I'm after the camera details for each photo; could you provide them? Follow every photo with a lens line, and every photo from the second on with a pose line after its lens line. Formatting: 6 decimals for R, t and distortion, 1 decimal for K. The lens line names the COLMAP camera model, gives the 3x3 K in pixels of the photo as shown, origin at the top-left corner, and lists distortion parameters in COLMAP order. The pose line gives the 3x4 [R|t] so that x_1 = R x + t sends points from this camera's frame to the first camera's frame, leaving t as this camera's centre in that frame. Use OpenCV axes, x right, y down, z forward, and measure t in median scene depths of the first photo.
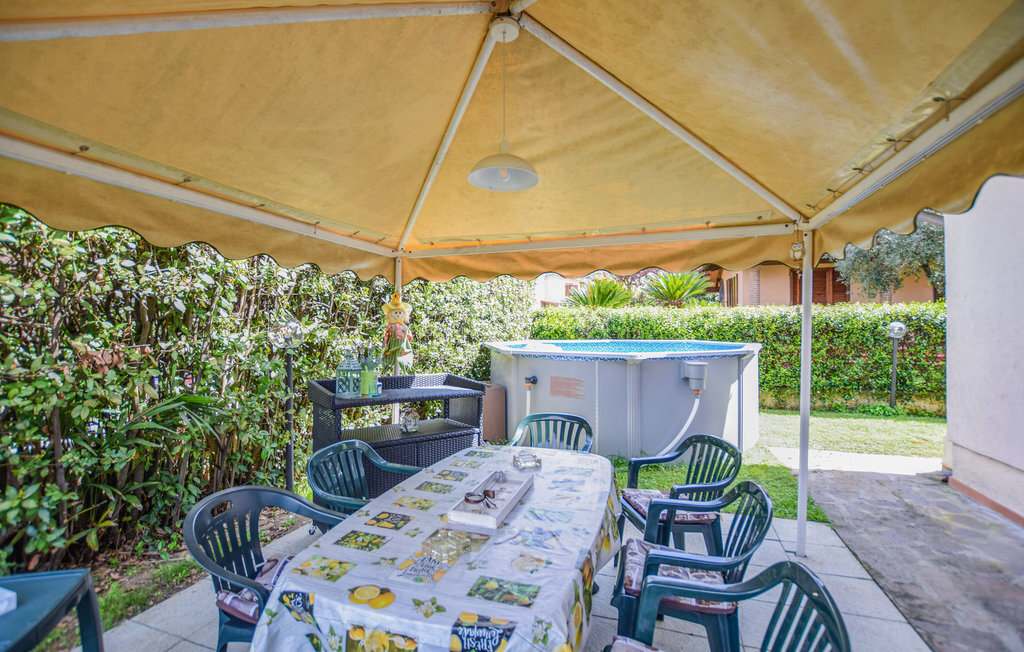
lens RADIAL K [[461.0, 0, 510.8], [0, 461.0, 314.5], [0, 0, 1]] dist [-0.019511, 0.000208]
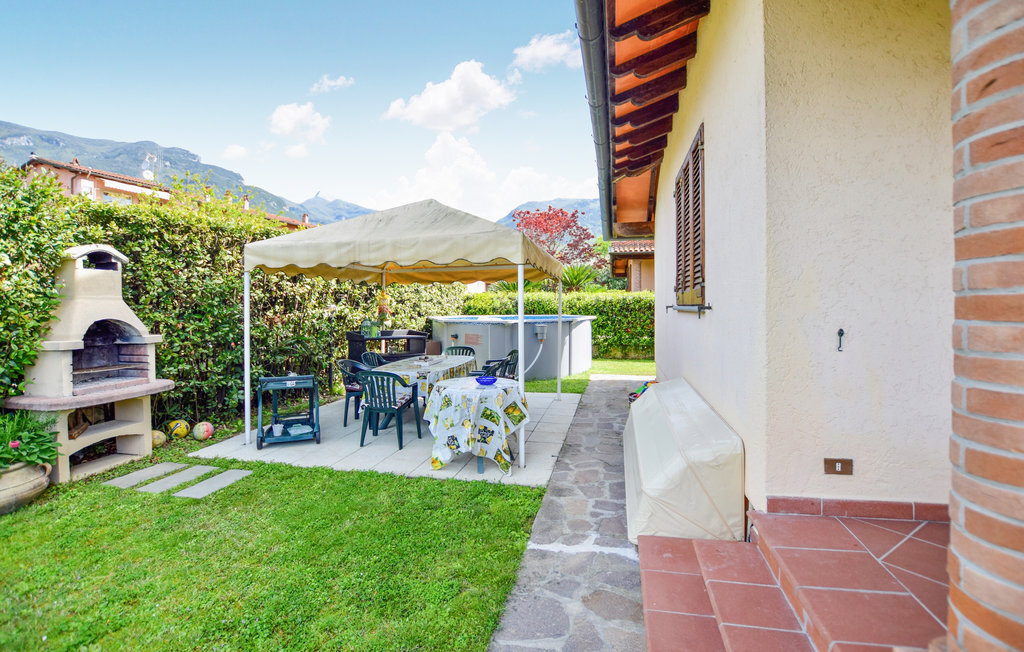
lens RADIAL K [[461.0, 0, 510.8], [0, 461.0, 314.5], [0, 0, 1]] dist [-0.019511, 0.000208]
pose [[0.994124, -0.005736, 0.108096, 0.066261], [0.000838, 0.998973, 0.045304, -0.022542], [-0.108245, -0.044947, 0.993108, -0.773687]]
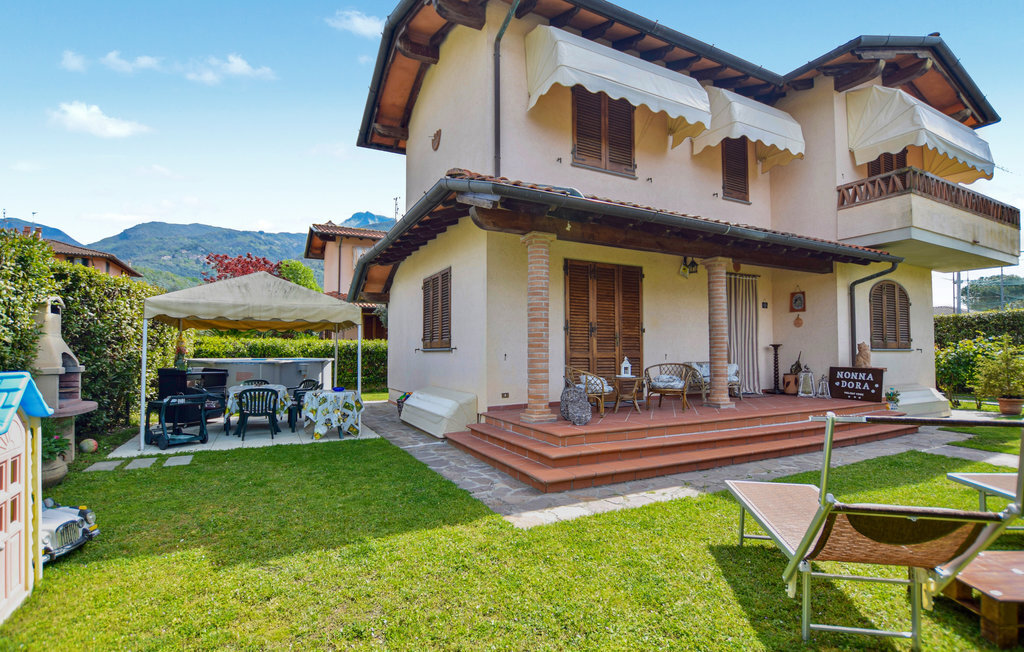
lens RADIAL K [[462.0, 0, 511.9], [0, 462.0, 331.9], [0, 0, 1]] dist [-0.023137, -0.000123]
pose [[0.685890, 0.034528, 0.726885, -0.564281], [-0.019690, 0.999389, -0.028893, -0.016515], [-0.727439, 0.005505, 0.686151, -1.340845]]
